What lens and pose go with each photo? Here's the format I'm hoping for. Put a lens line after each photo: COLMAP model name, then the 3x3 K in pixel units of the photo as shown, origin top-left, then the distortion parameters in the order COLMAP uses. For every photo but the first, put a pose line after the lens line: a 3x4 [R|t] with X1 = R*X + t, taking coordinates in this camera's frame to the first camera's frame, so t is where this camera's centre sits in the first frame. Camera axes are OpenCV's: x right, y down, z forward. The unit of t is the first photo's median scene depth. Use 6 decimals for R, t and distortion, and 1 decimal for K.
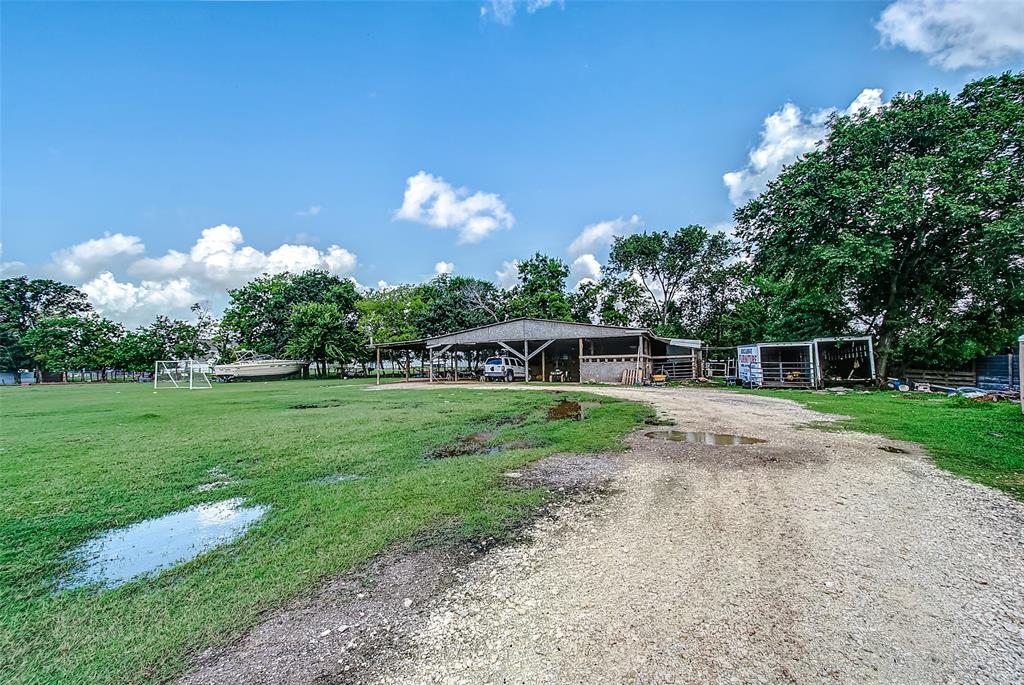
lens RADIAL K [[444.1, 0, 515.2], [0, 444.1, 349.1], [0, 0, 1]] dist [0.052087, -0.000210]
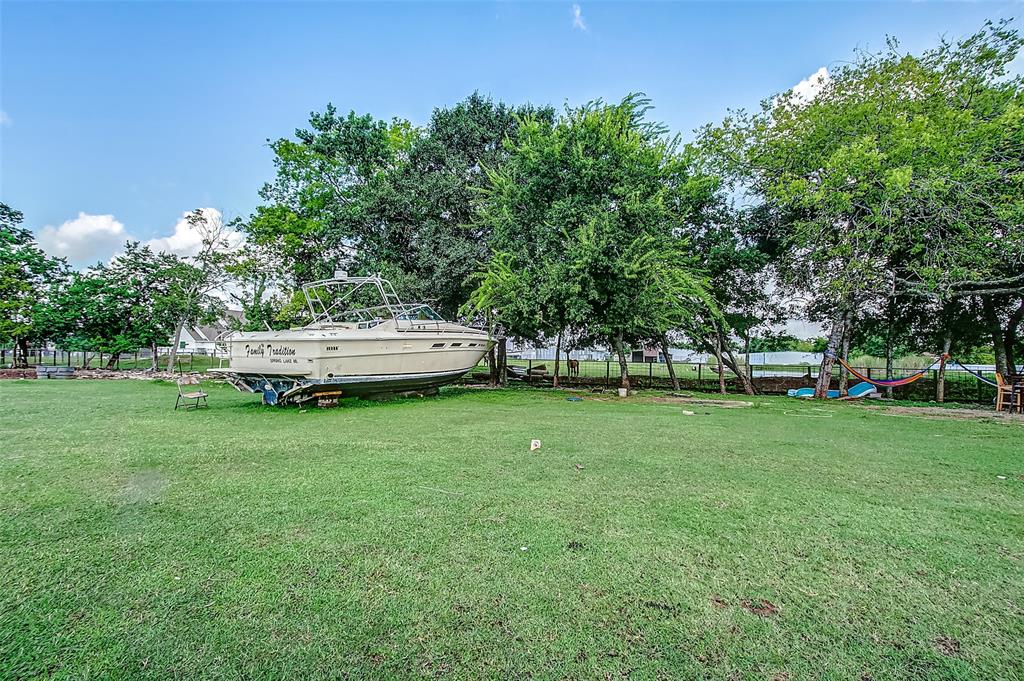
lens RADIAL K [[444.1, 0, 515.2], [0, 444.1, 347.1], [0, 0, 1]] dist [0.052087, -0.000210]
pose [[0.999039, 0.022187, -0.037787, -0.405404], [-0.021239, 0.999454, 0.025305, 0.027305], [0.038328, -0.024478, 0.998965, 0.620577]]
